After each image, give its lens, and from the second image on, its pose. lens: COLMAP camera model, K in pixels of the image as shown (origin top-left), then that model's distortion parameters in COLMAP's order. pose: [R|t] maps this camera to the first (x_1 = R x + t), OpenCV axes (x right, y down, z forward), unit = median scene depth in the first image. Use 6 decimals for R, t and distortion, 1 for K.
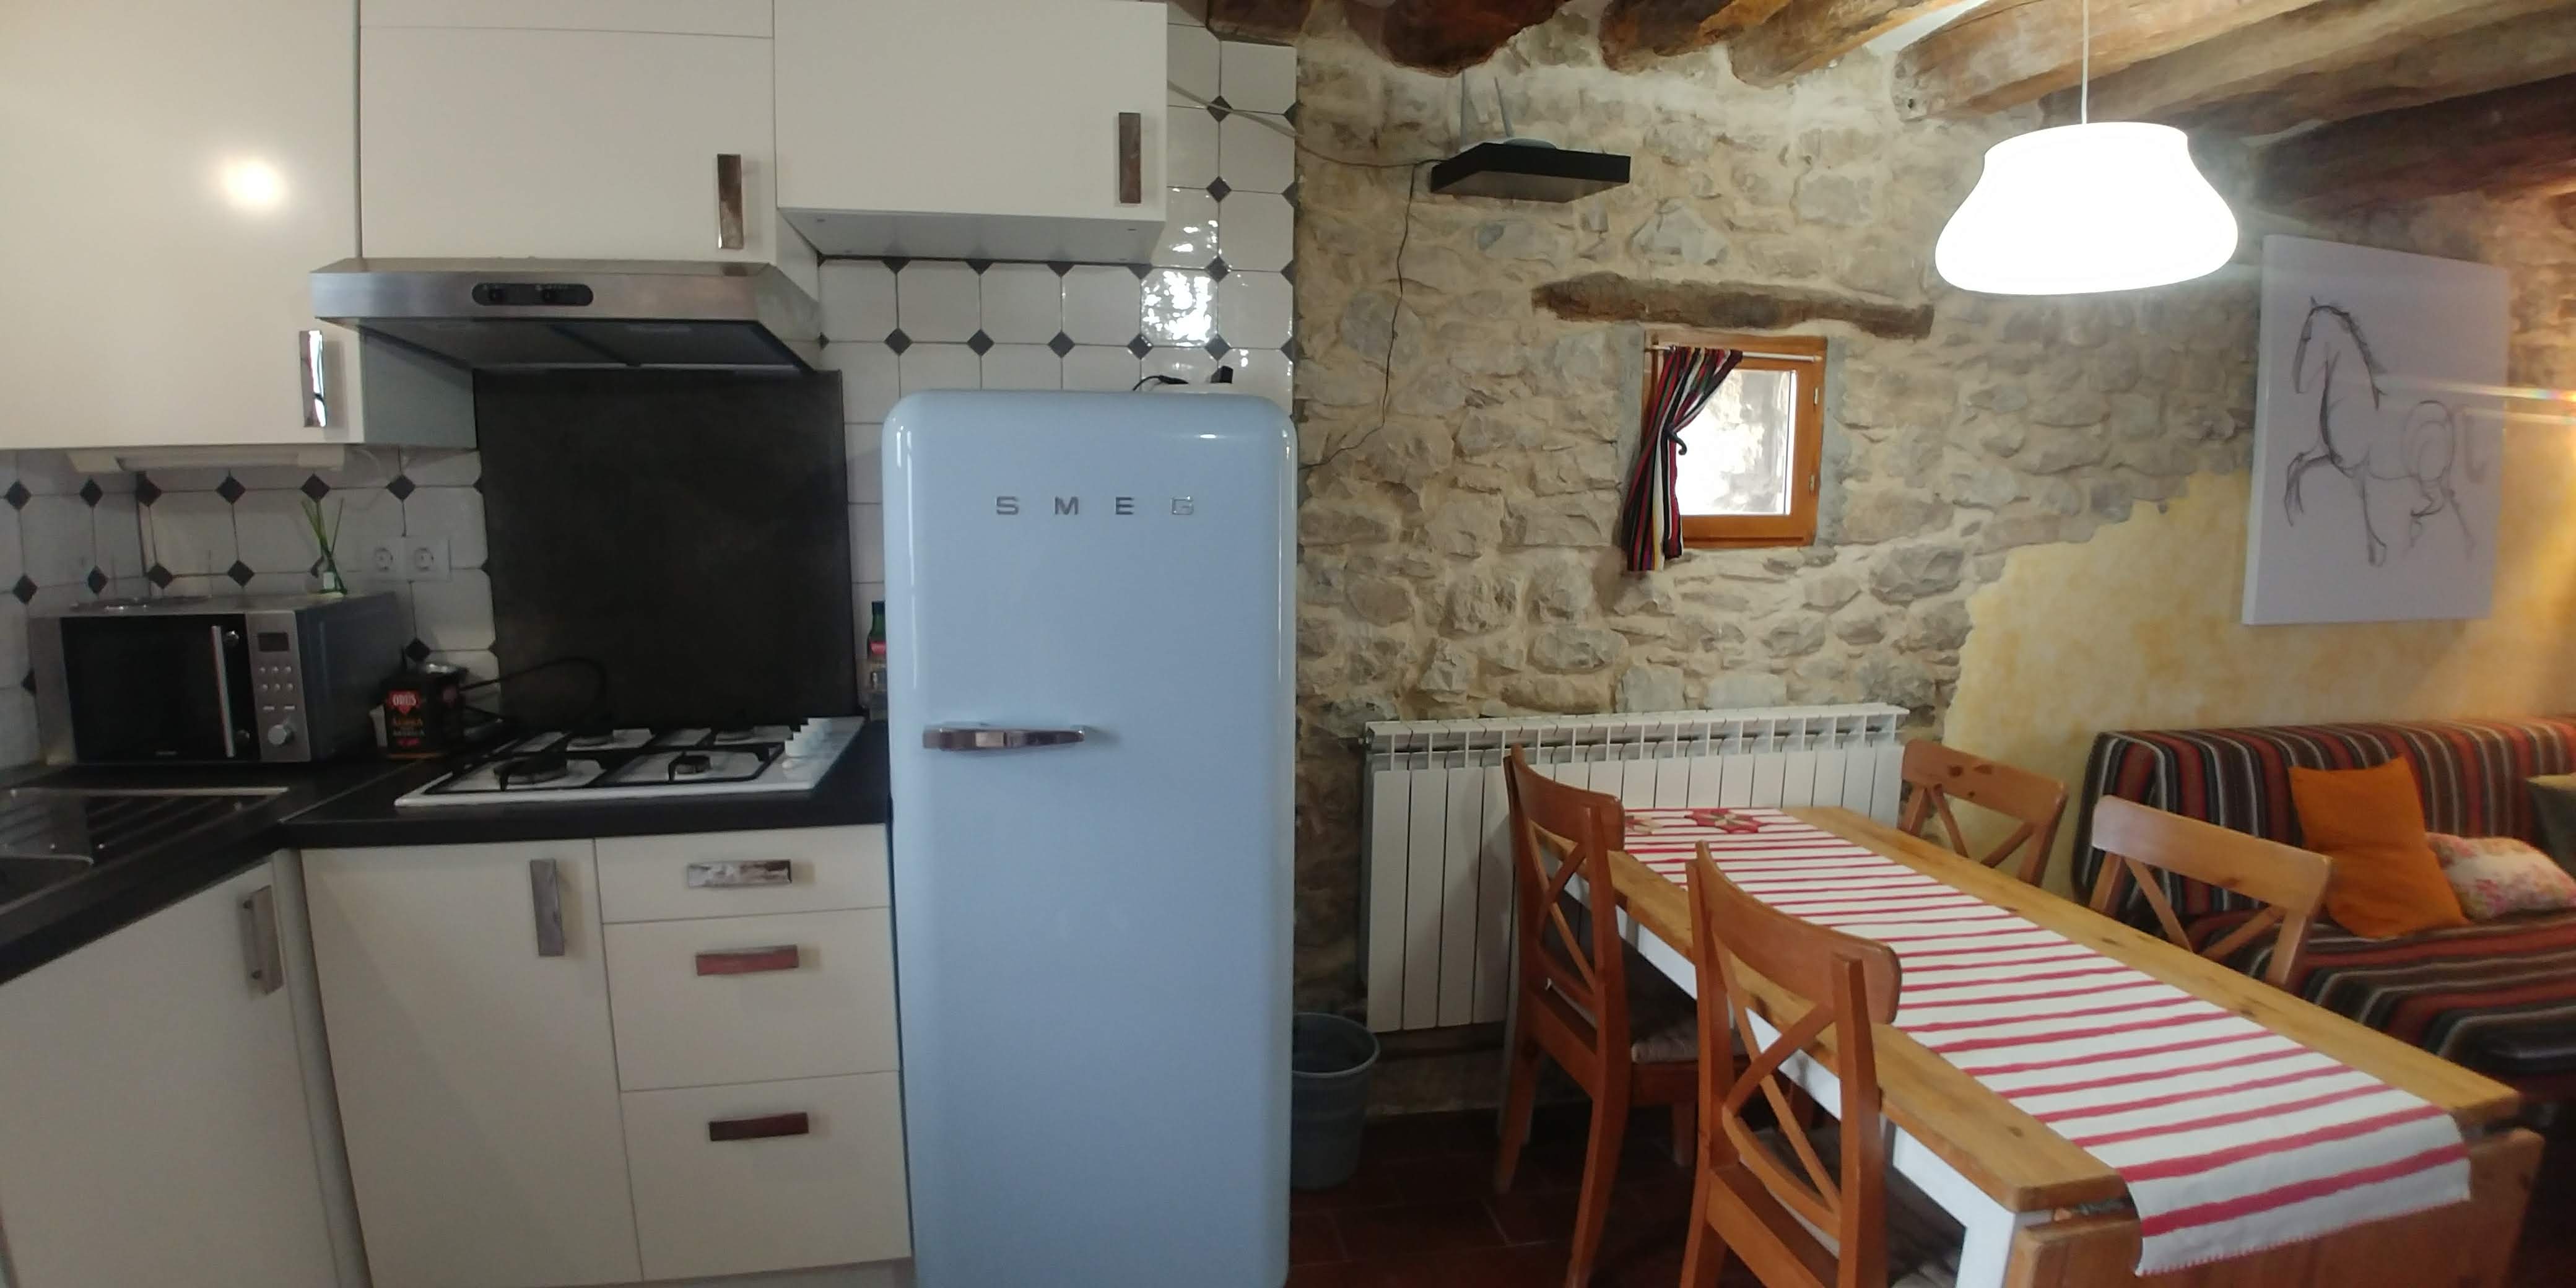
lens RADIAL K [[1151.8, 0, 1298.3], [0, 1151.8, 630.6], [0, 0, 1]] dist [-0.071221, -0.003476]
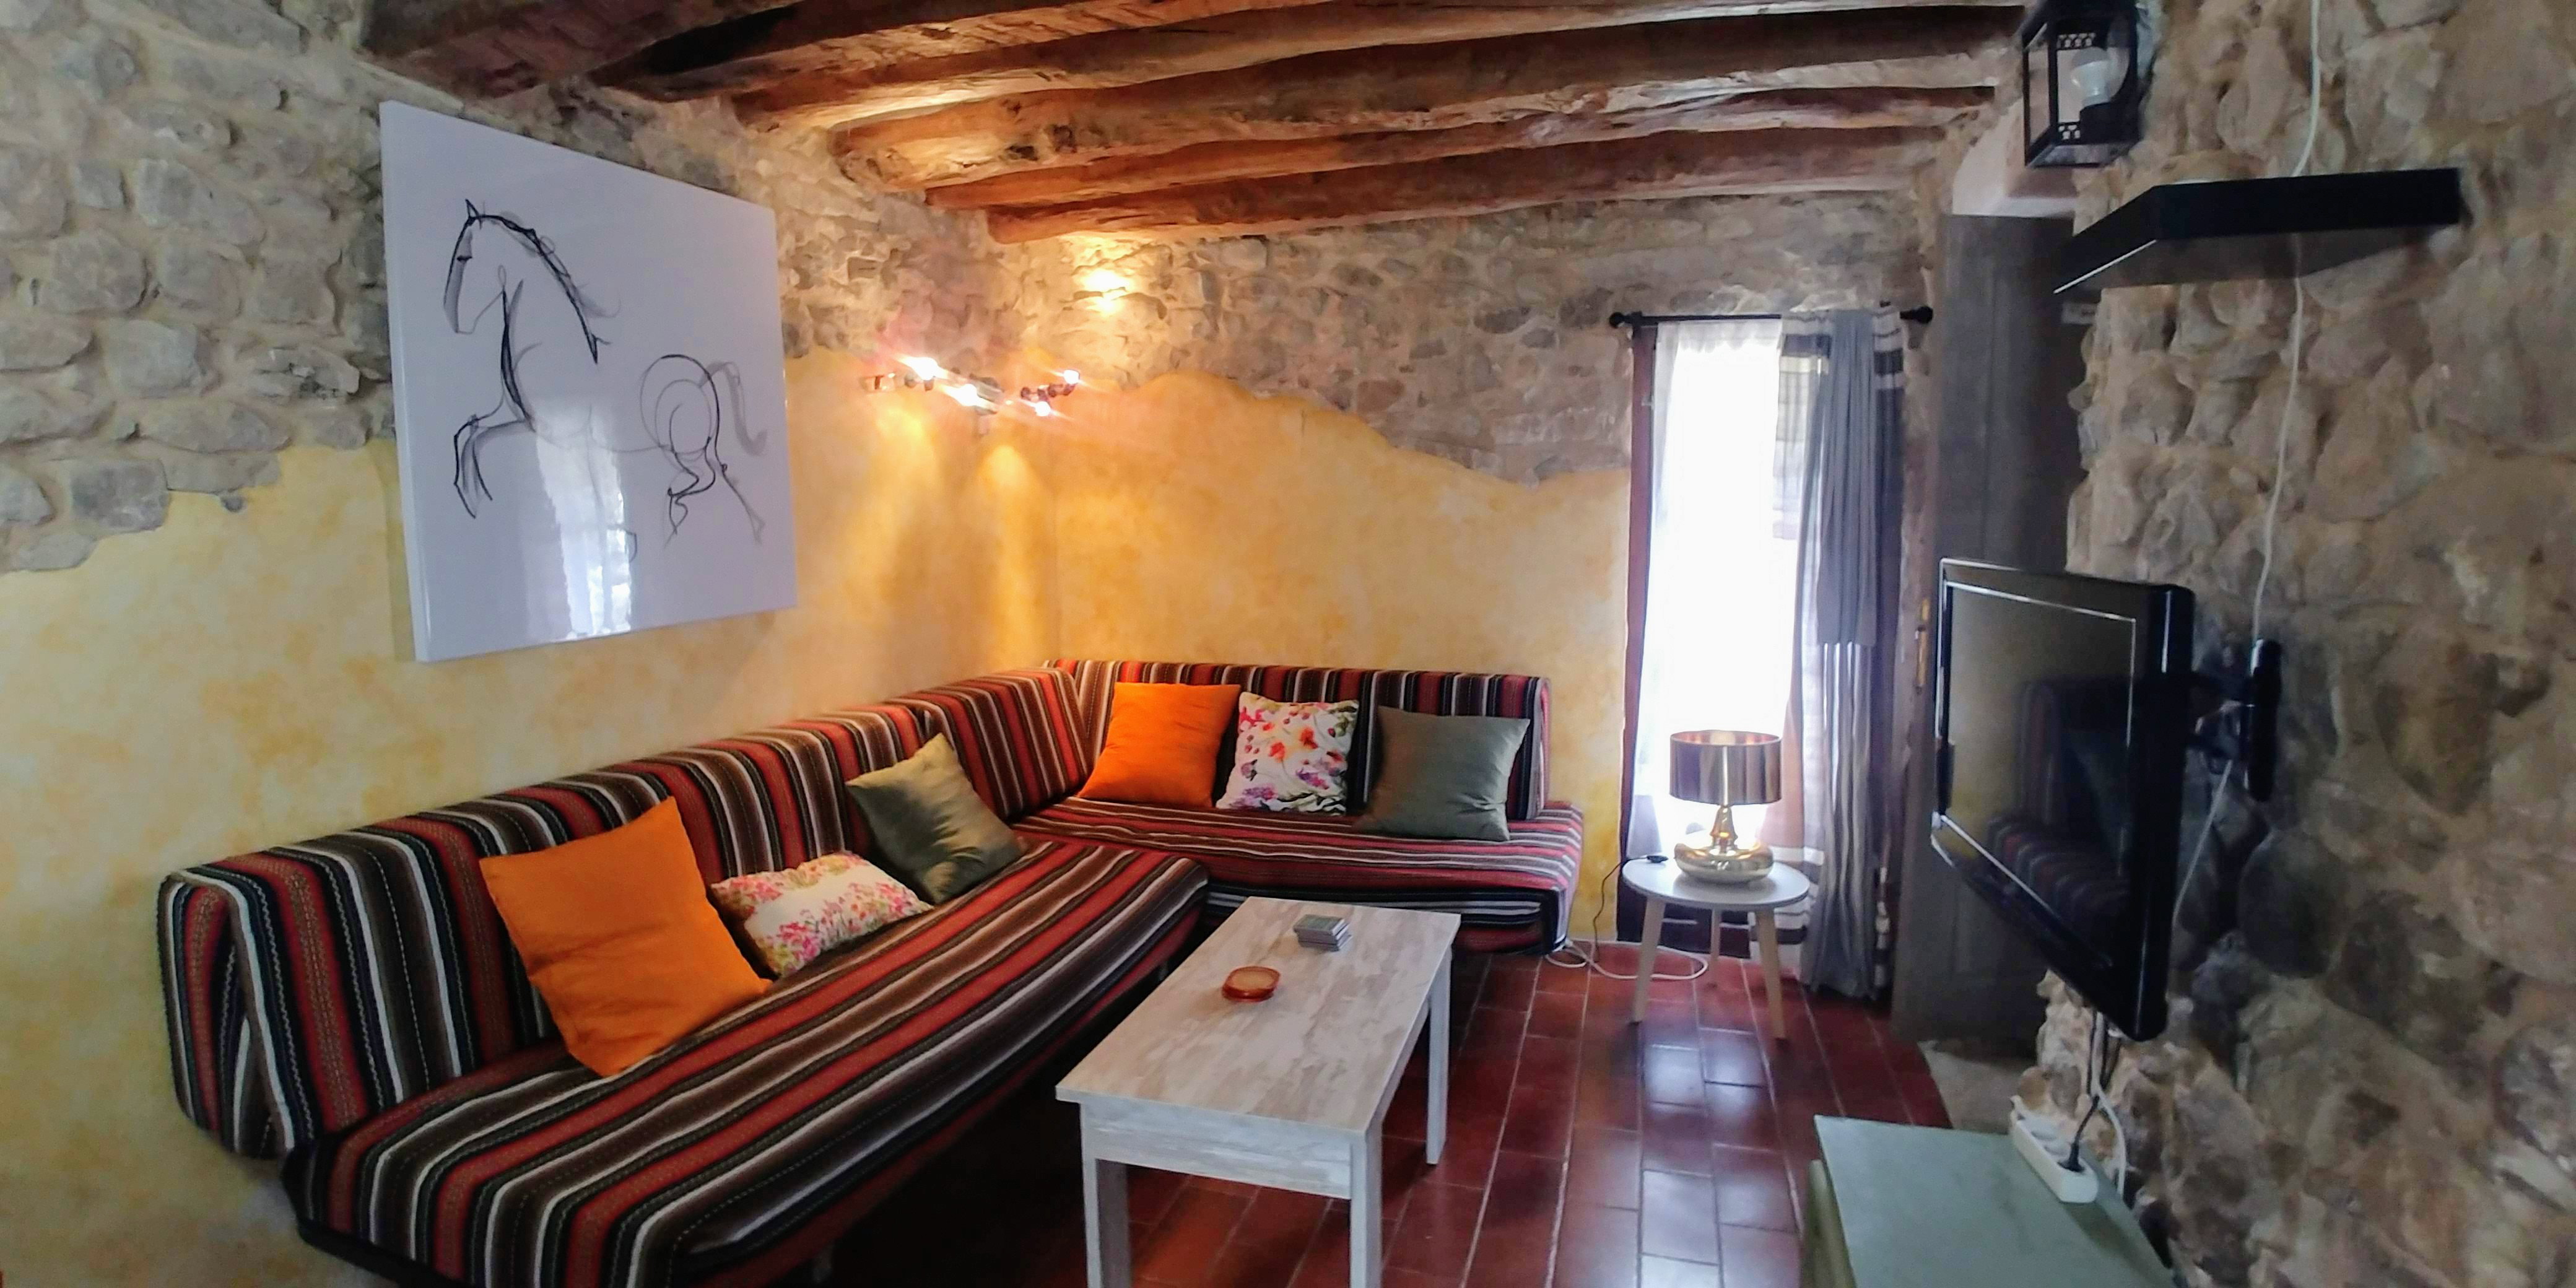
lens RADIAL K [[1151.8, 0, 1275.4], [0, 1151.8, 638.1], [0, 0, 1]] dist [-0.071221, -0.003476]
pose [[0.475515, -0.118990, 0.871623, 0.582048], [0.118645, 0.990432, 0.070482, -0.006469], [-0.871670, 0.069898, 0.485083, 0.198039]]
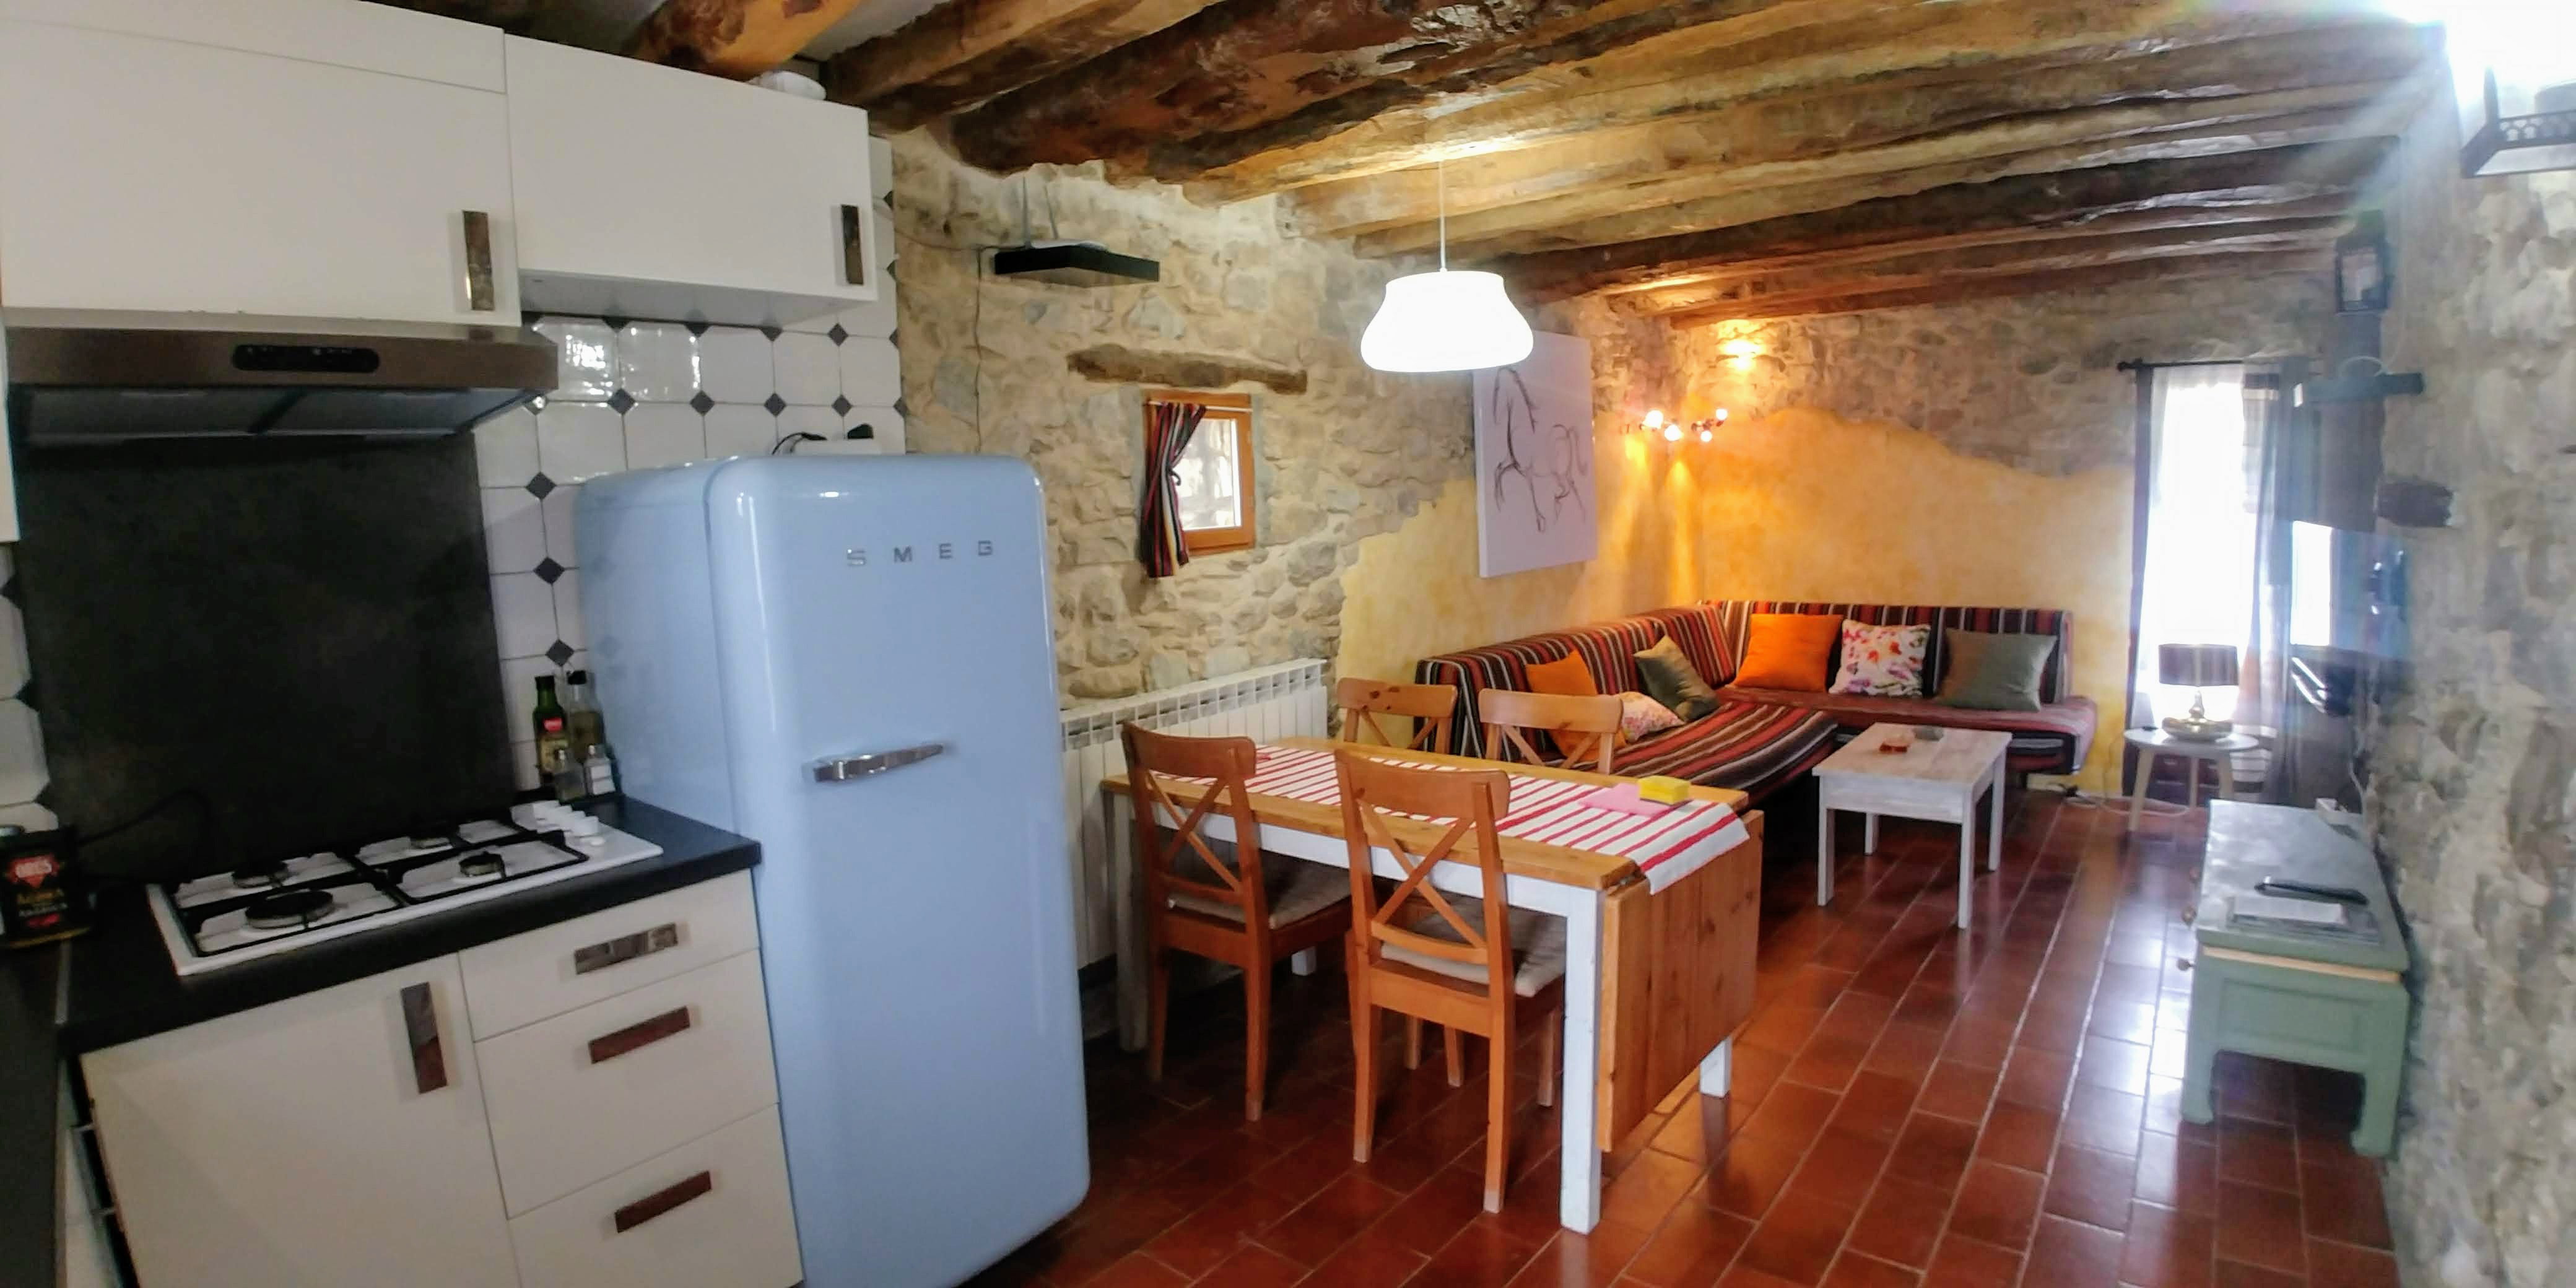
lens RADIAL K [[1151.8, 0, 1290.2], [0, 1151.8, 625.9], [0, 0, 1]] dist [-0.071221, -0.003476]
pose [[0.770552, -0.110334, 0.627754, -0.395607], [0.124242, 0.992011, 0.021851, -0.008251], [-0.625150, 0.061156, 0.778105, -0.086608]]
